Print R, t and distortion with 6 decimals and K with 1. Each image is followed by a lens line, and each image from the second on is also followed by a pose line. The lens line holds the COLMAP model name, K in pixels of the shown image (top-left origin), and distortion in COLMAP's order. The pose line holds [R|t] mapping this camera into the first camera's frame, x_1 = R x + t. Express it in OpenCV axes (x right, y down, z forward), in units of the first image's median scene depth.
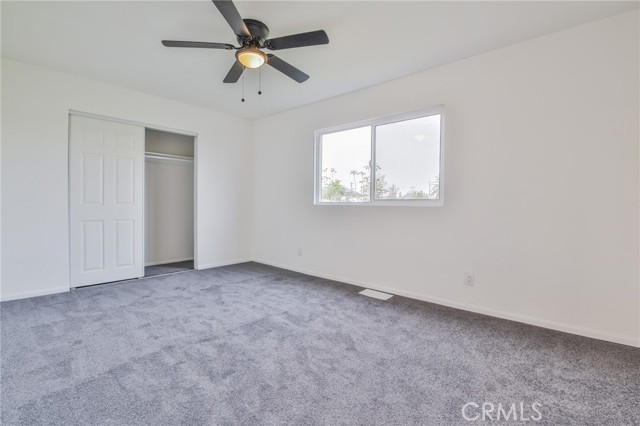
lens RADIAL K [[293.0, 0, 318.5], [0, 293.0, 208.9], [0, 0, 1]] dist [-0.005653, -0.007869]
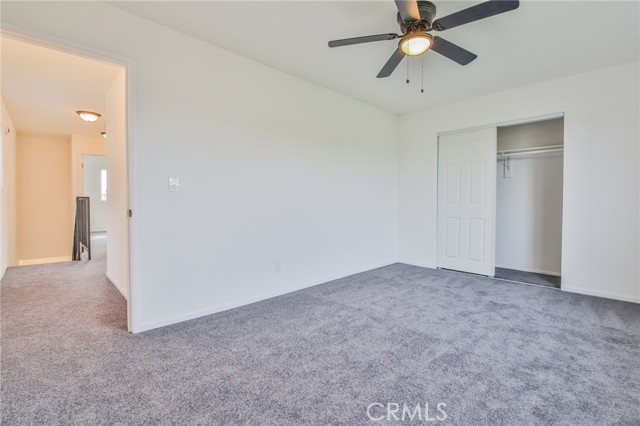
lens RADIAL K [[293.0, 0, 323.1], [0, 293.0, 210.3], [0, 0, 1]] dist [-0.005653, -0.007869]
pose [[-0.075682, 0.014447, -0.997027, 0.510921], [-0.026540, 0.999512, 0.016497, 0.004360], [0.996779, 0.027710, -0.075262, 0.574182]]
